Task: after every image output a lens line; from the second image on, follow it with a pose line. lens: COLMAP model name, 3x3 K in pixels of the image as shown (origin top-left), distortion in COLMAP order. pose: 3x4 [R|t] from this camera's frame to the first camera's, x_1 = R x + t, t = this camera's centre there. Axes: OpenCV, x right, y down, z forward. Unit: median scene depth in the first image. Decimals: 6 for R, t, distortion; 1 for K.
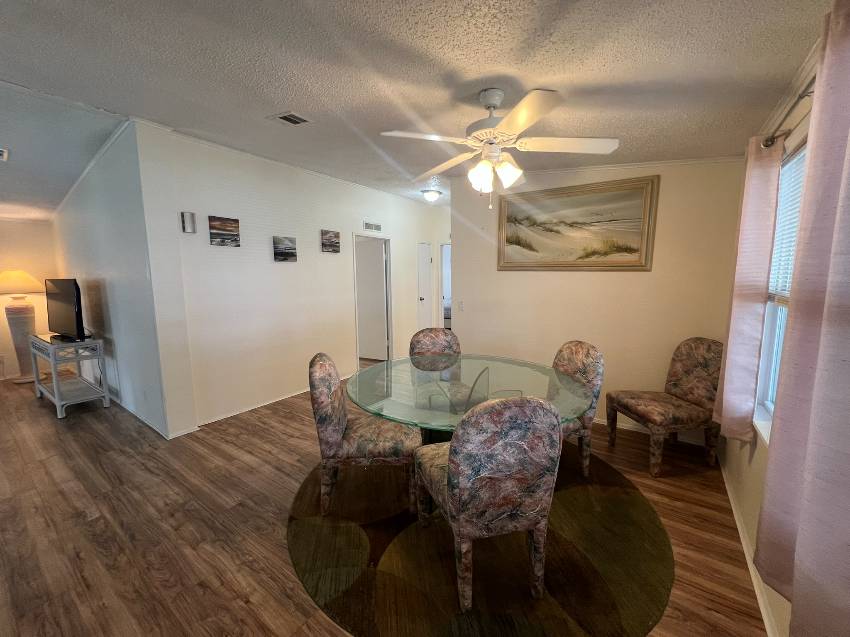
lens RADIAL K [[341.3, 0, 425.0], [0, 341.3, 318.5], [0, 0, 1]] dist [0.000527, 0.000085]
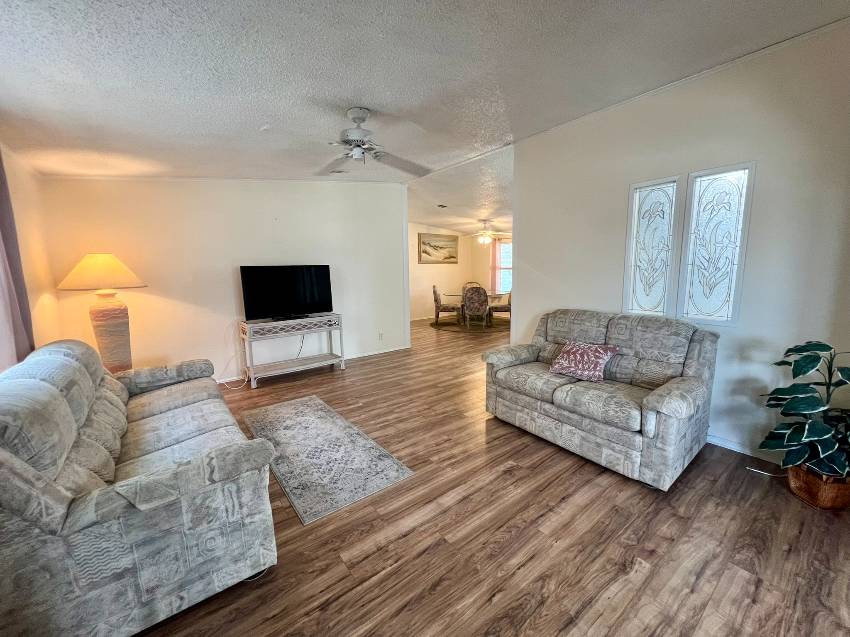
lens RADIAL K [[342.7, 0, 424.4], [0, 342.7, 305.1], [0, 0, 1]] dist [0.000845, 0.000100]
pose [[0.293804, -0.104173, 0.950172, -2.367404], [0.129202, 0.989249, 0.068507, -0.011654], [-0.947094, 0.102636, 0.304105, 0.294291]]
